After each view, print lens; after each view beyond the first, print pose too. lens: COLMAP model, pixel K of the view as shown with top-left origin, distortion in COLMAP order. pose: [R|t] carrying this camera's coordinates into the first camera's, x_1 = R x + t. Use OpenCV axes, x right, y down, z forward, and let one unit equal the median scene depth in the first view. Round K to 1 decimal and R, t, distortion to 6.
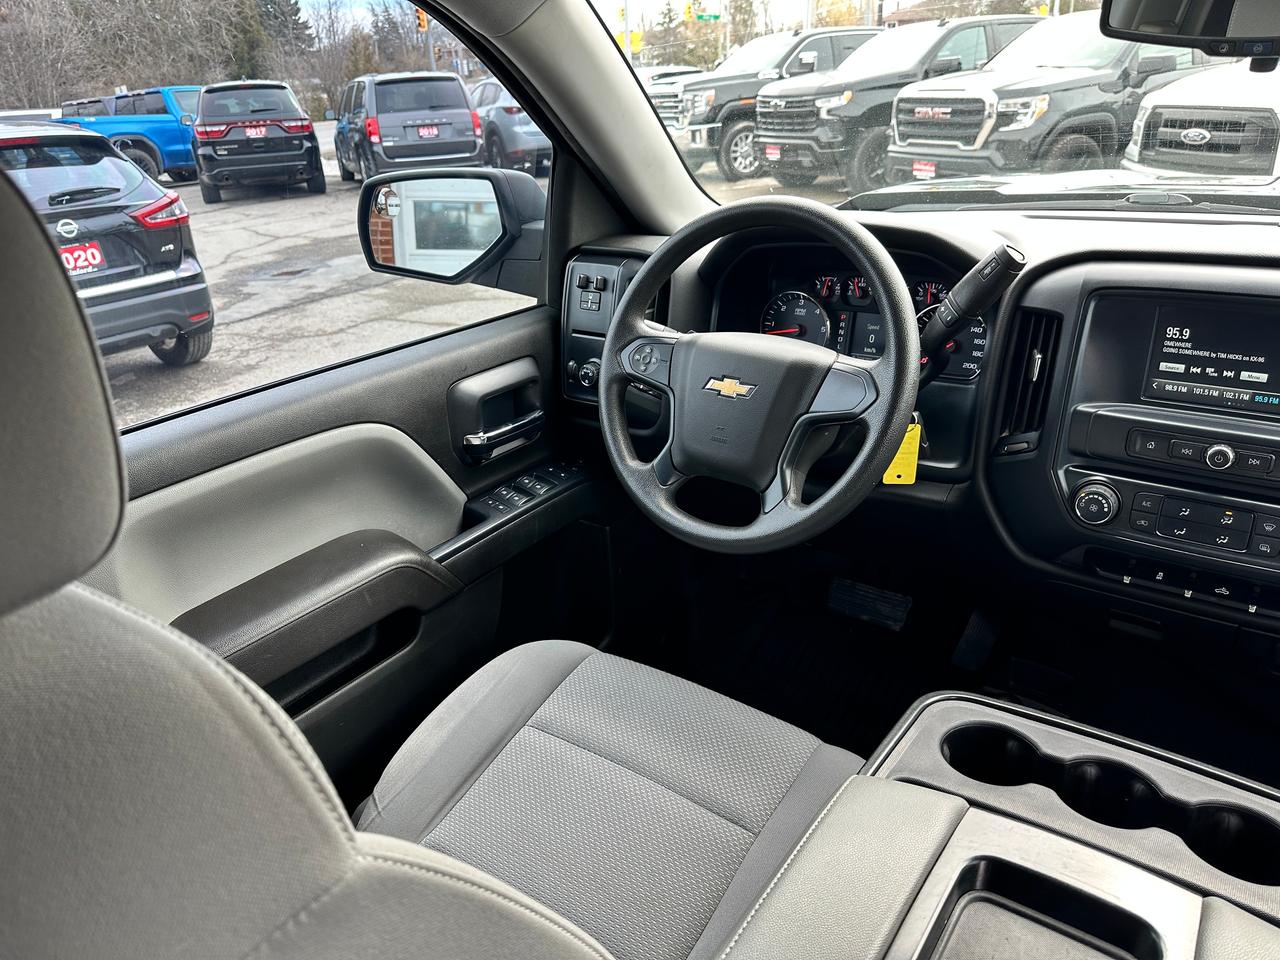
lens RADIAL K [[891.4, 0, 638.6], [0, 891.4, 487.7], [0, 0, 1]] dist [0.053283, -0.071119]
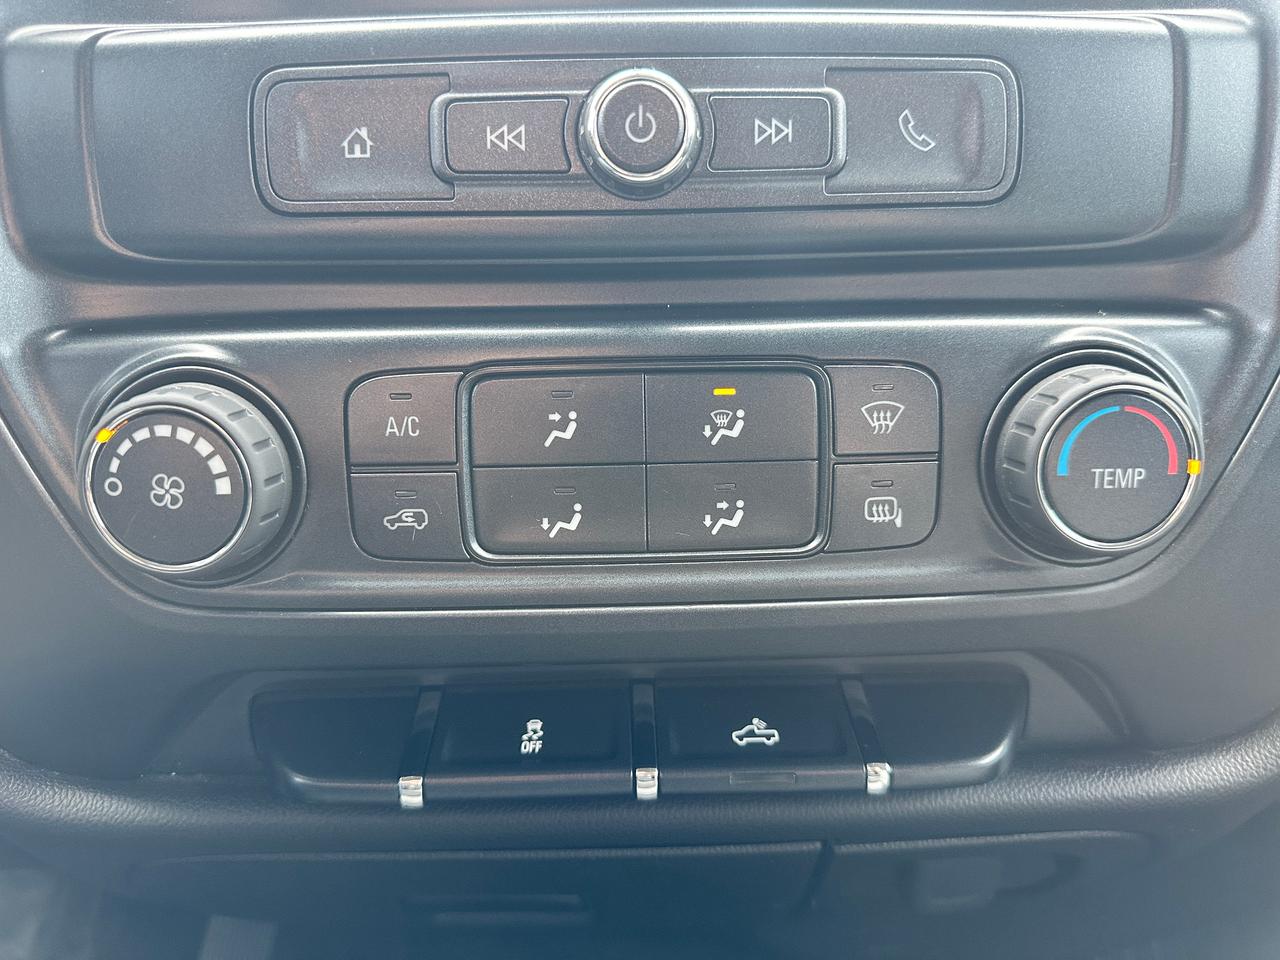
lens RADIAL K [[895.9, 0, 640.0], [0, 895.9, 480.0], [0, 0, 1]] dist [-0.006382, -0.004957]
pose [[0.796138, -0.112752, 0.594518, 0.463609], [0.221455, 0.968618, -0.112856, 0.064637], [-0.563136, 0.221508, 0.796123, 0.772408]]
